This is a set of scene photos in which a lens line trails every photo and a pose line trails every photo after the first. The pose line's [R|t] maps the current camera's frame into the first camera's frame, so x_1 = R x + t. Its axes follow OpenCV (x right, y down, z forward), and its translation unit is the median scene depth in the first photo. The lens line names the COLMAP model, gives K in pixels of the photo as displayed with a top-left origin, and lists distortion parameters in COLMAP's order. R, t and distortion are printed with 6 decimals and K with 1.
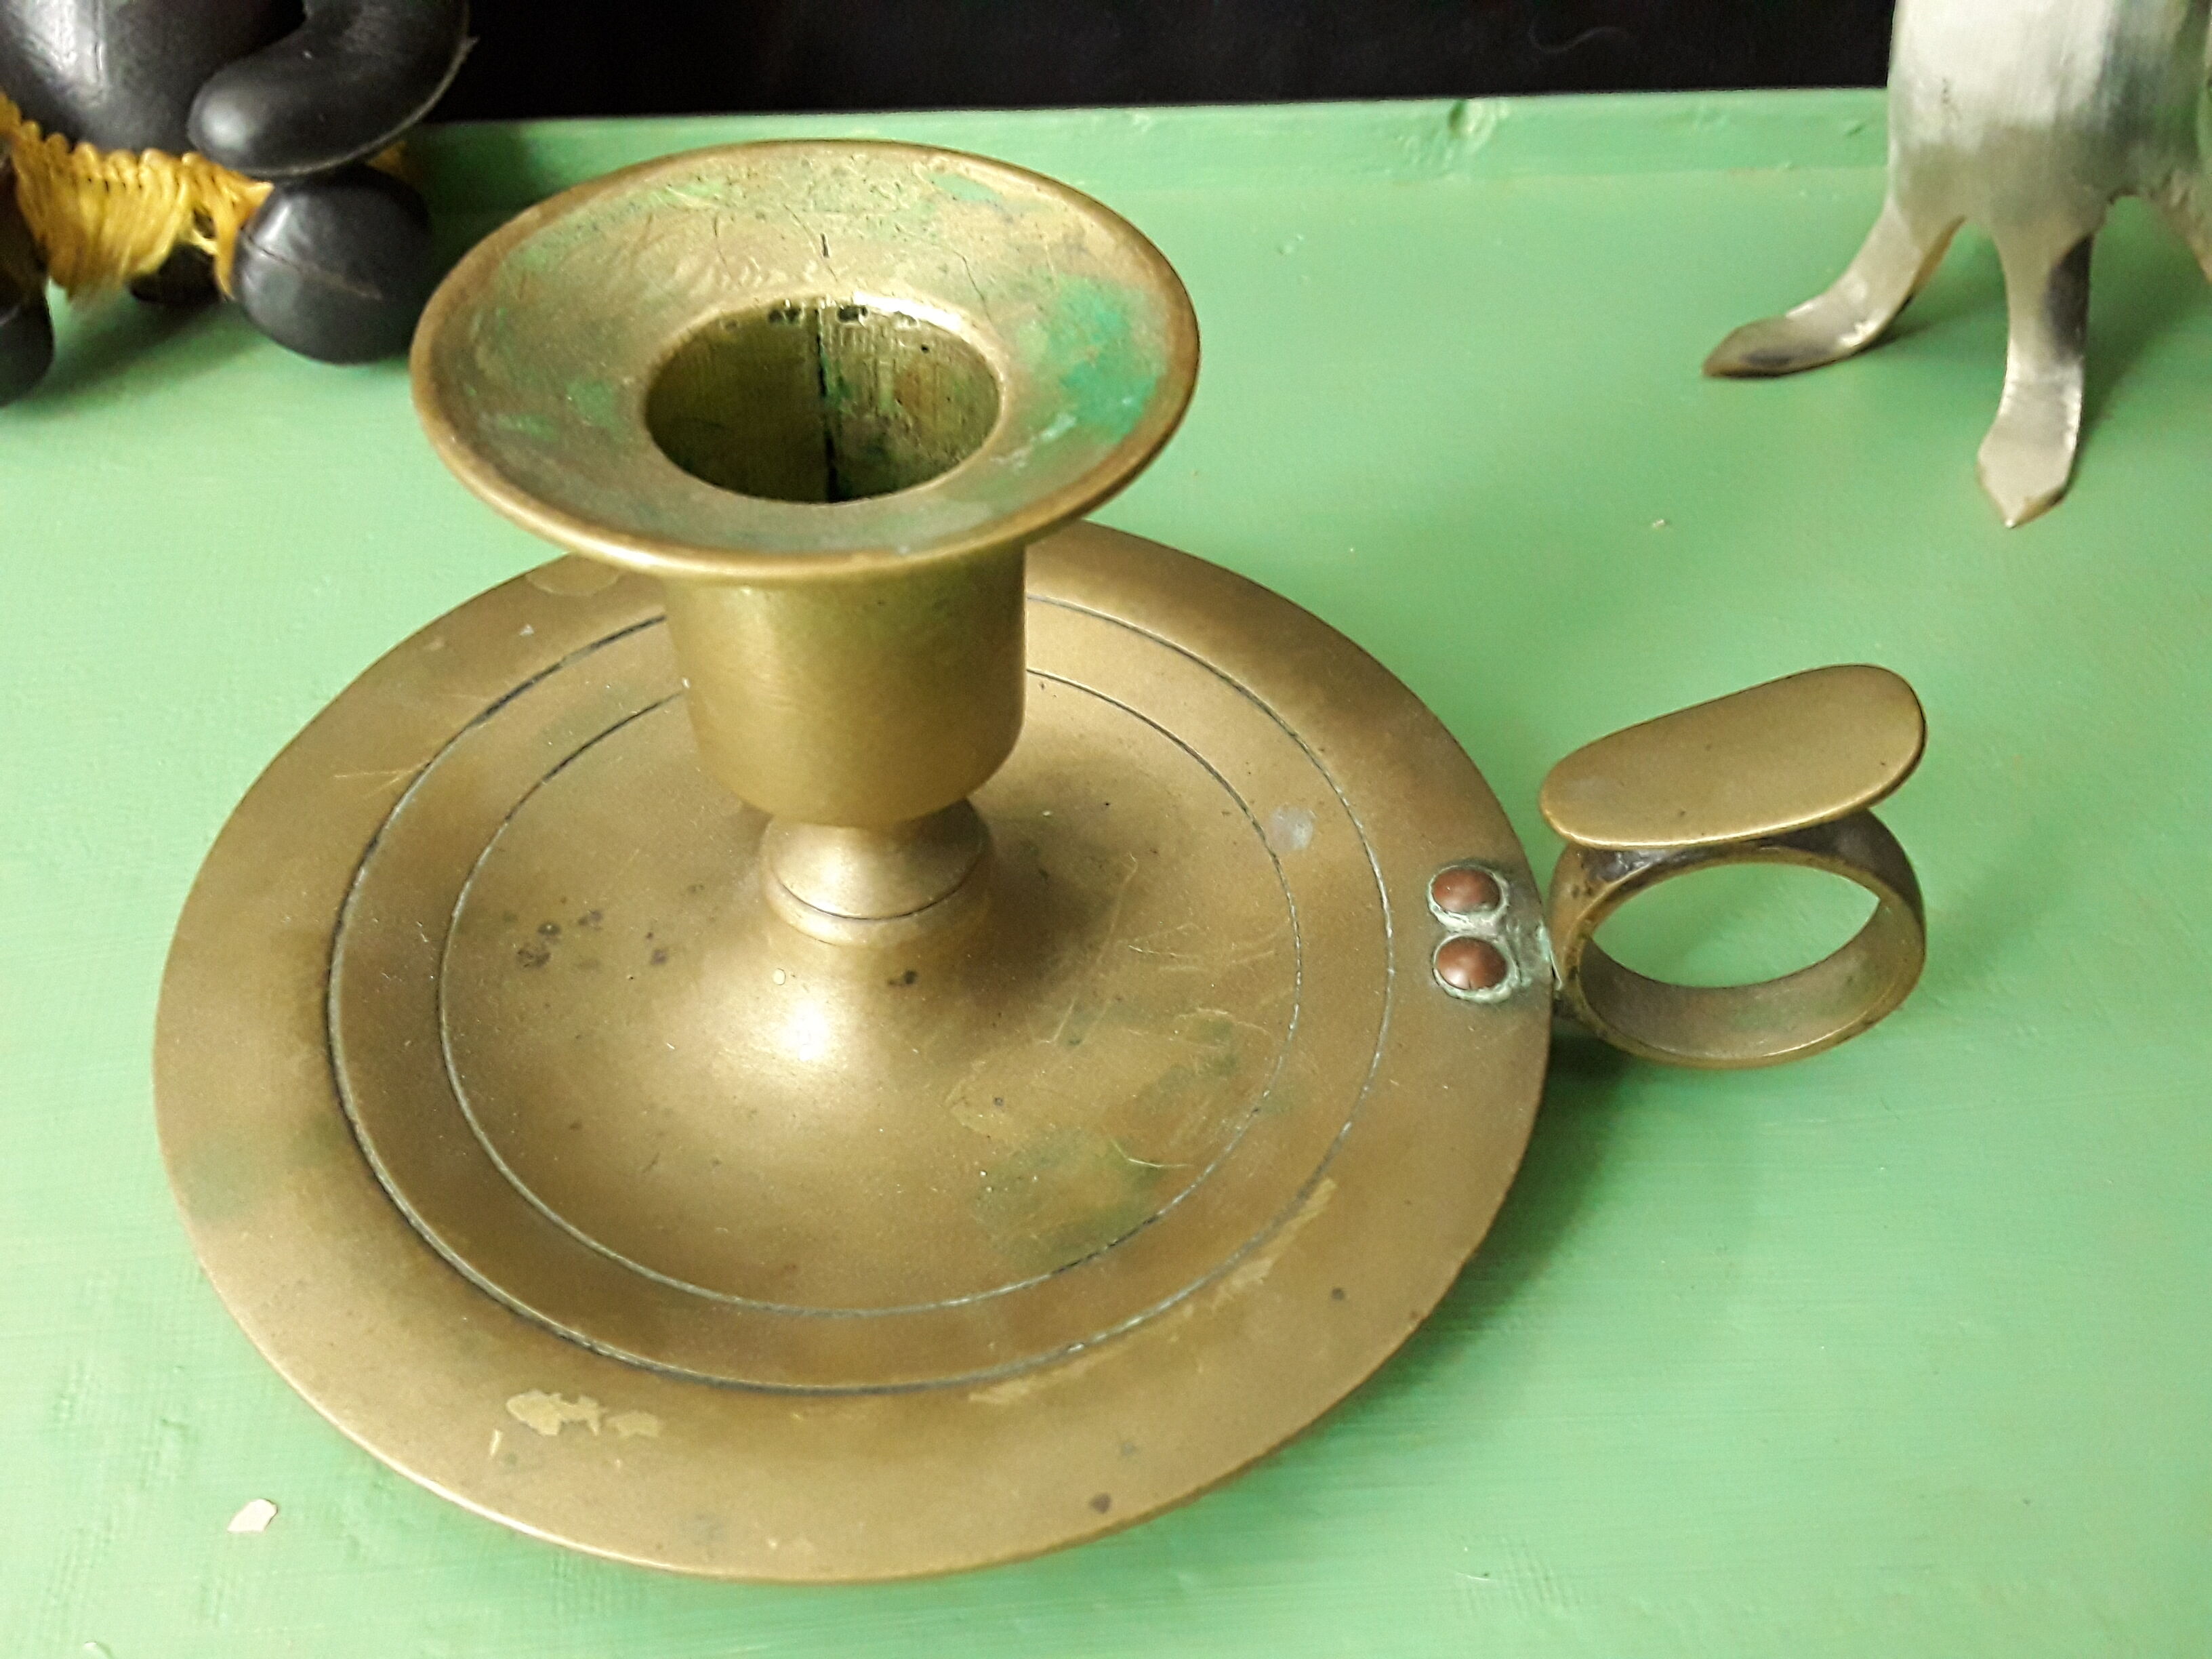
lens RADIAL K [[1958.3, 0, 1131.8], [0, 1958.3, 921.5], [0, 0, 1]] dist [0.077028, -0.159231]
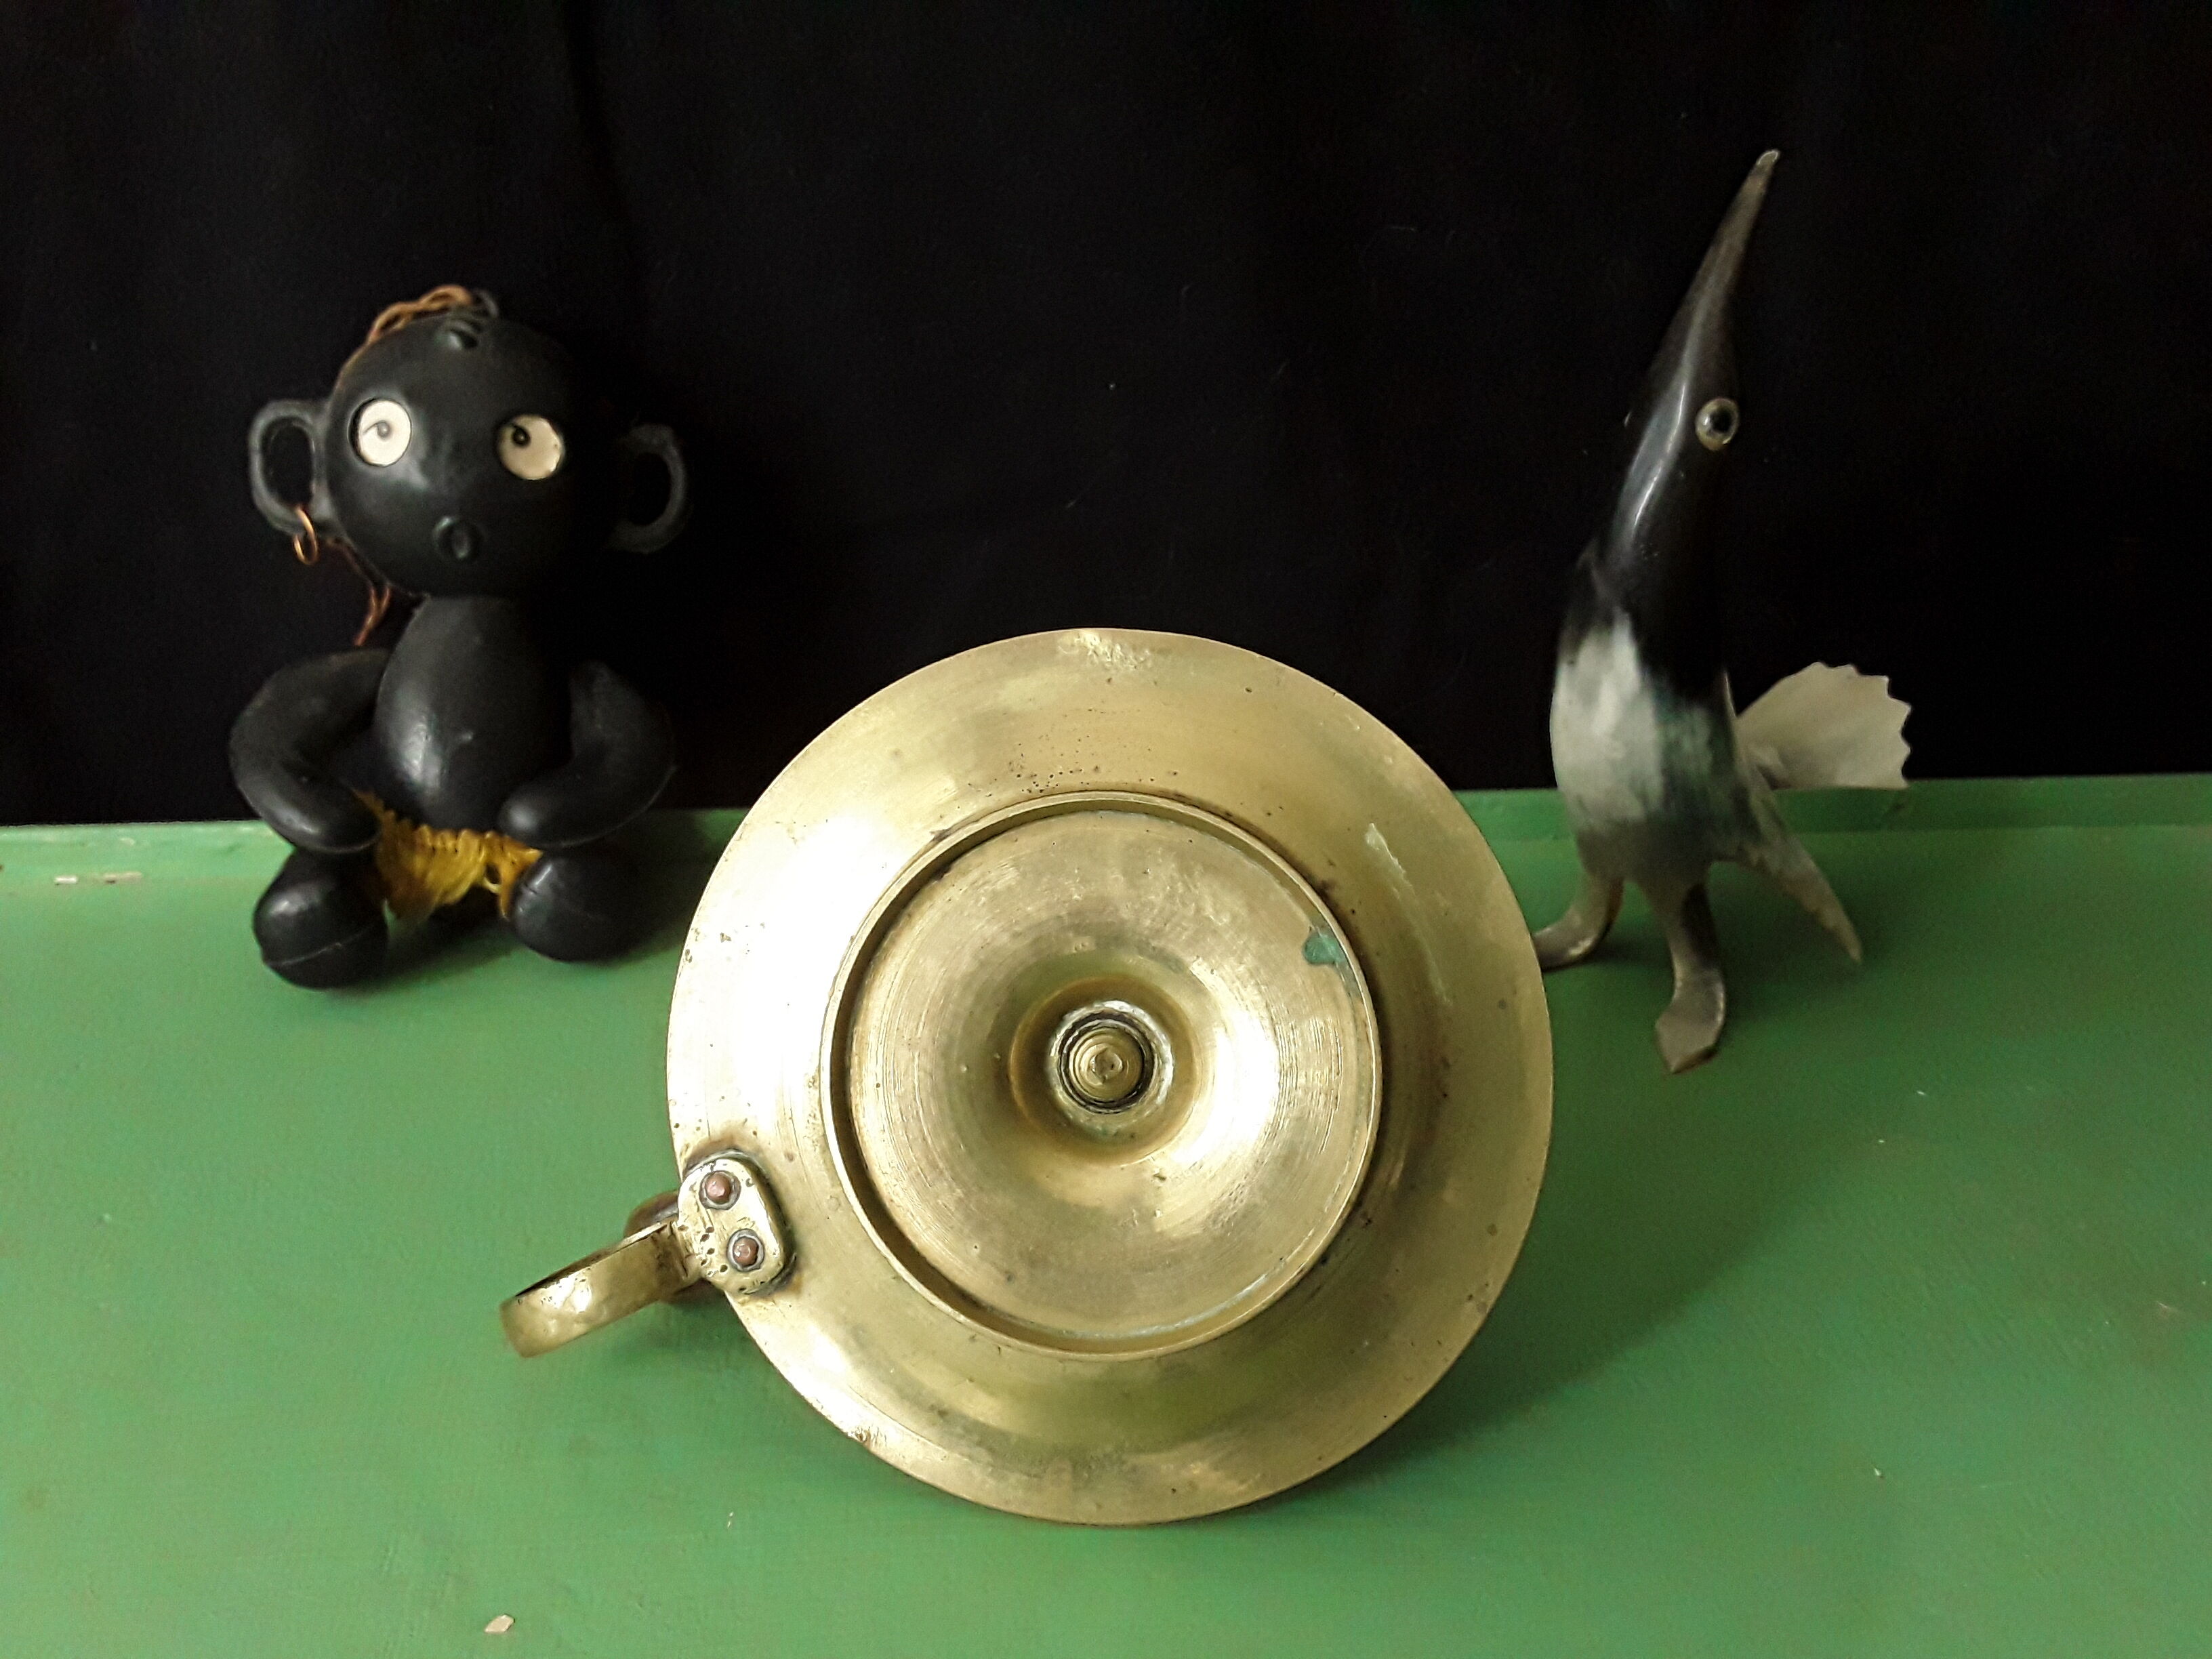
lens RADIAL K [[2086.8, 0, 1106.0], [0, 2086.8, 829.5], [0, 0, 1]] dist [0.130063, -0.299815]
pose [[0.998965, 0.001863, -0.045445, 0.121596], [-0.017346, 0.939246, -0.342805, 0.236335], [0.042045, 0.343239, 0.938307, -0.745906]]
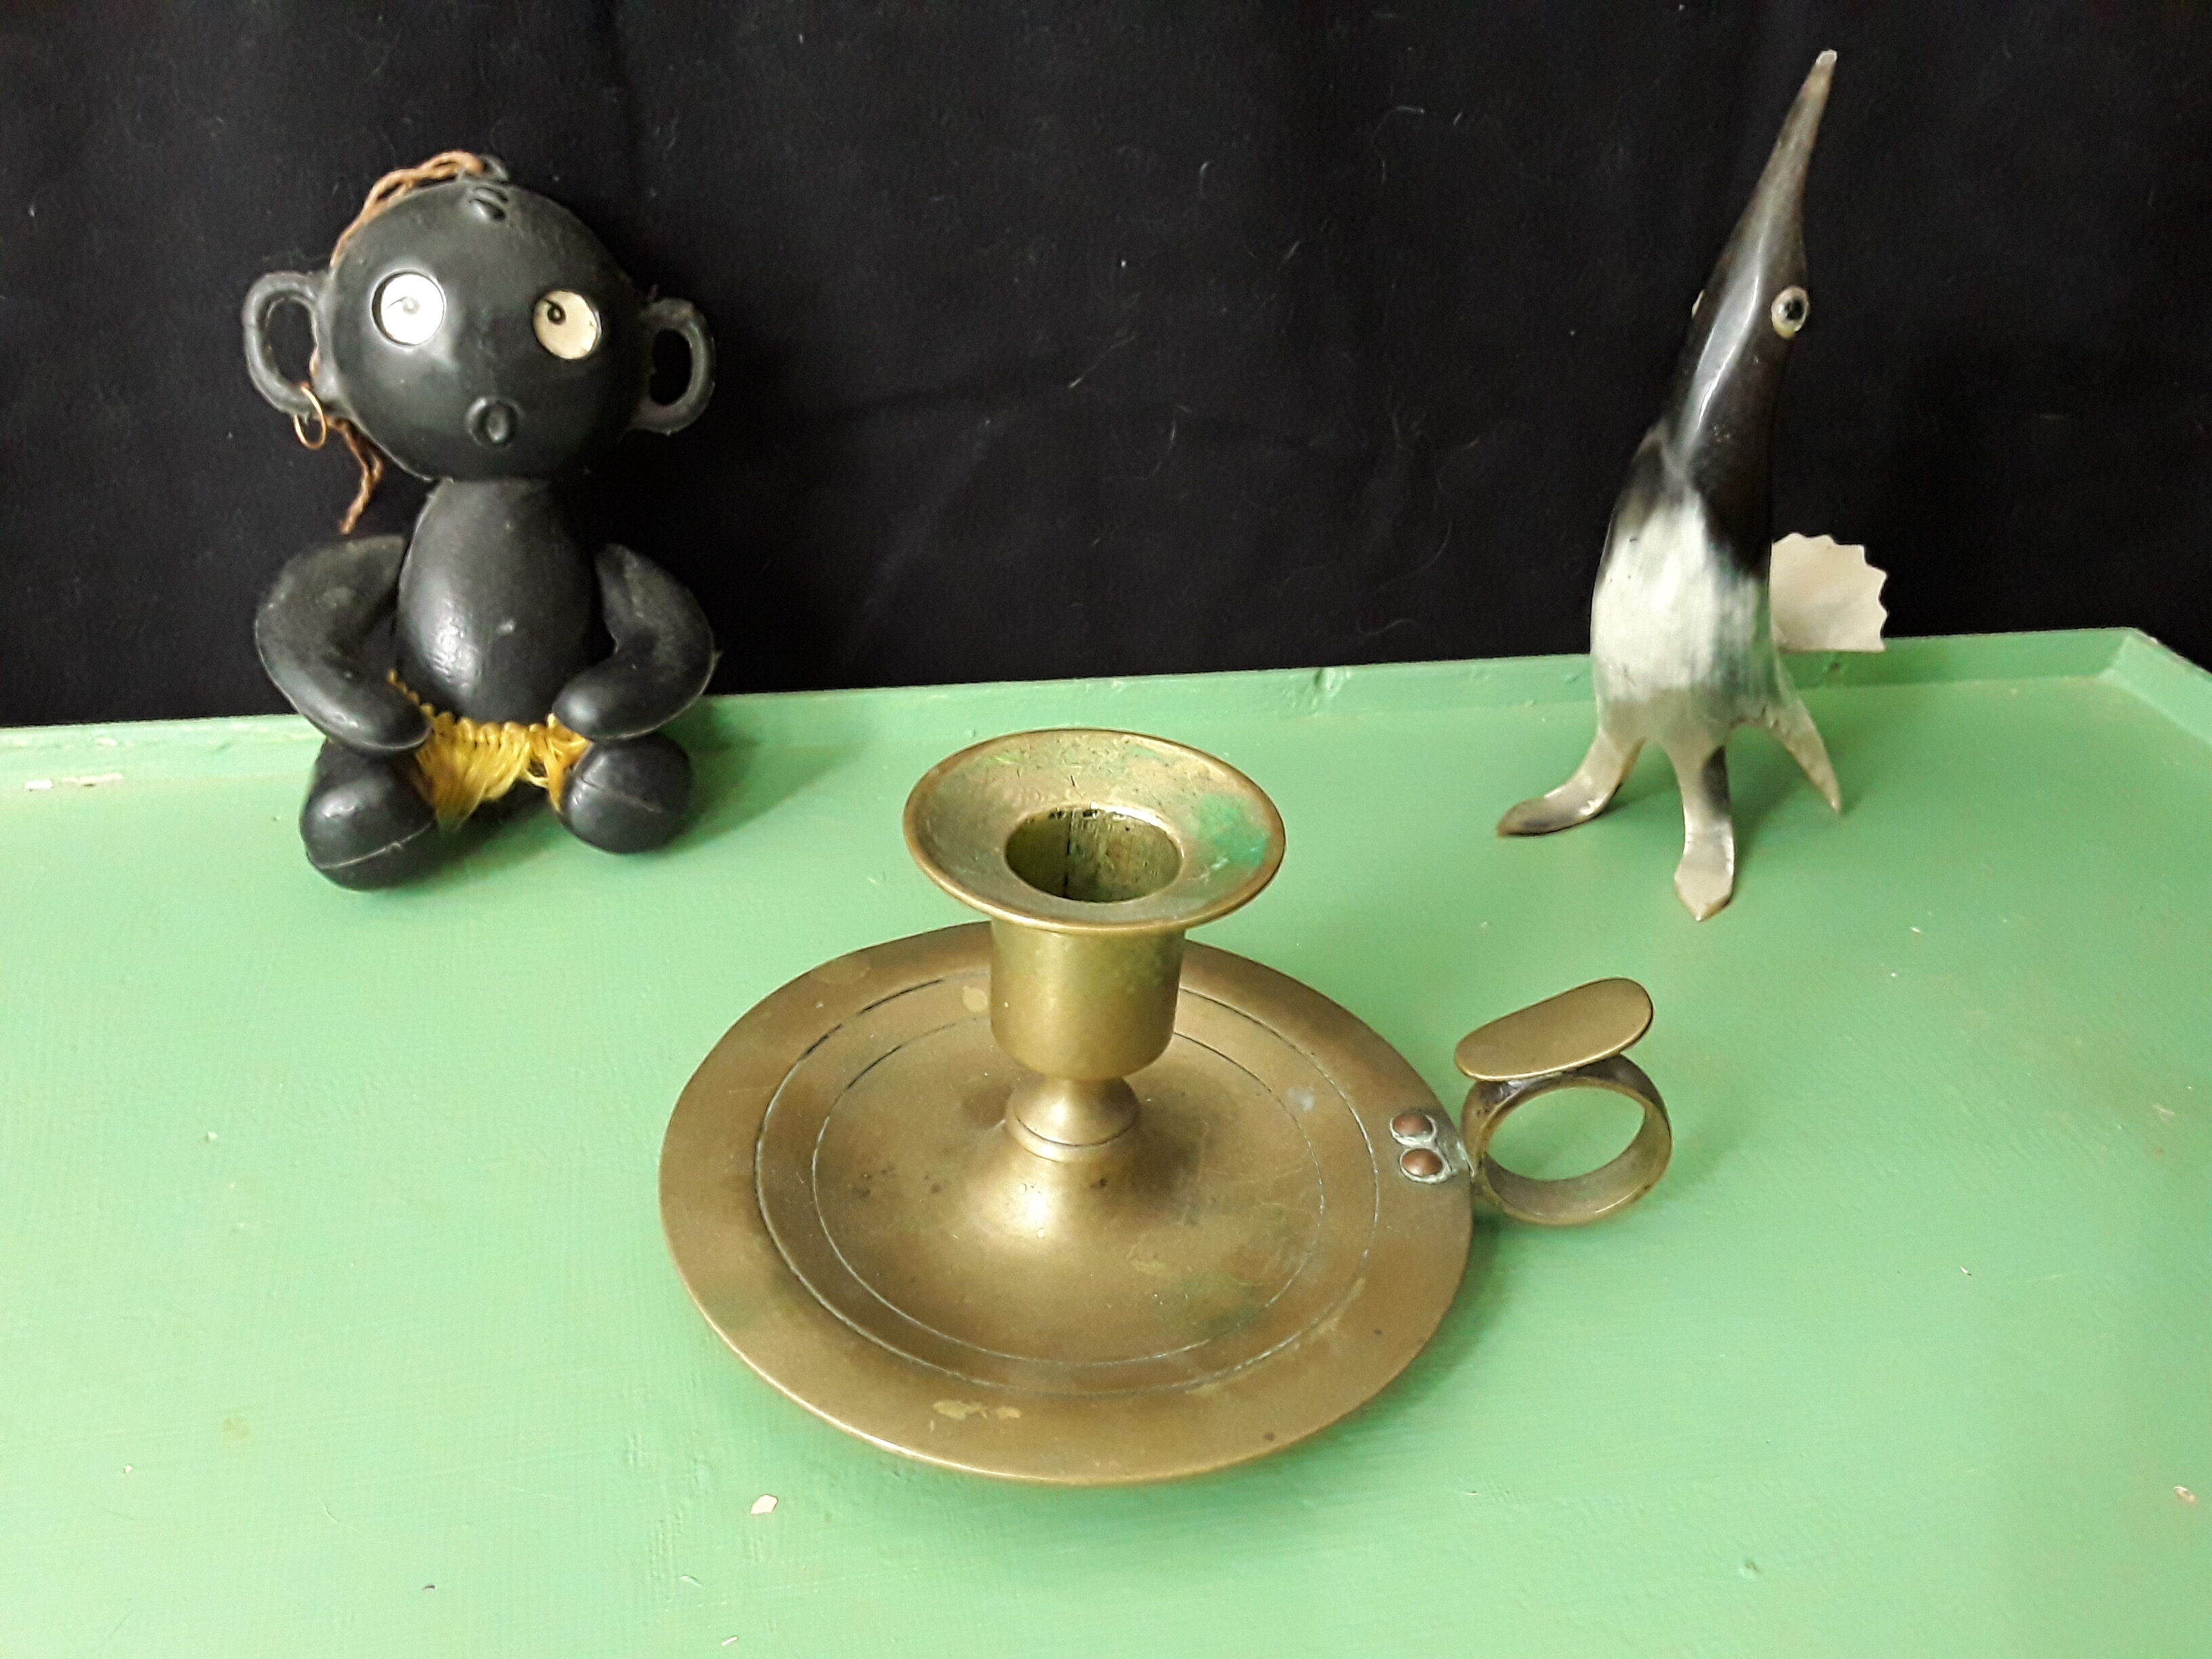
lens RADIAL K [[2086.8, 0, 1106.0], [0, 2086.8, 829.5], [0, 0, 1]] dist [0.130063, -0.299815]
pose [[0.993161, -0.028639, 0.113184, -0.293680], [0.059132, 0.959299, -0.276132, 0.226357], [-0.100669, 0.280937, 0.954432, -0.787321]]
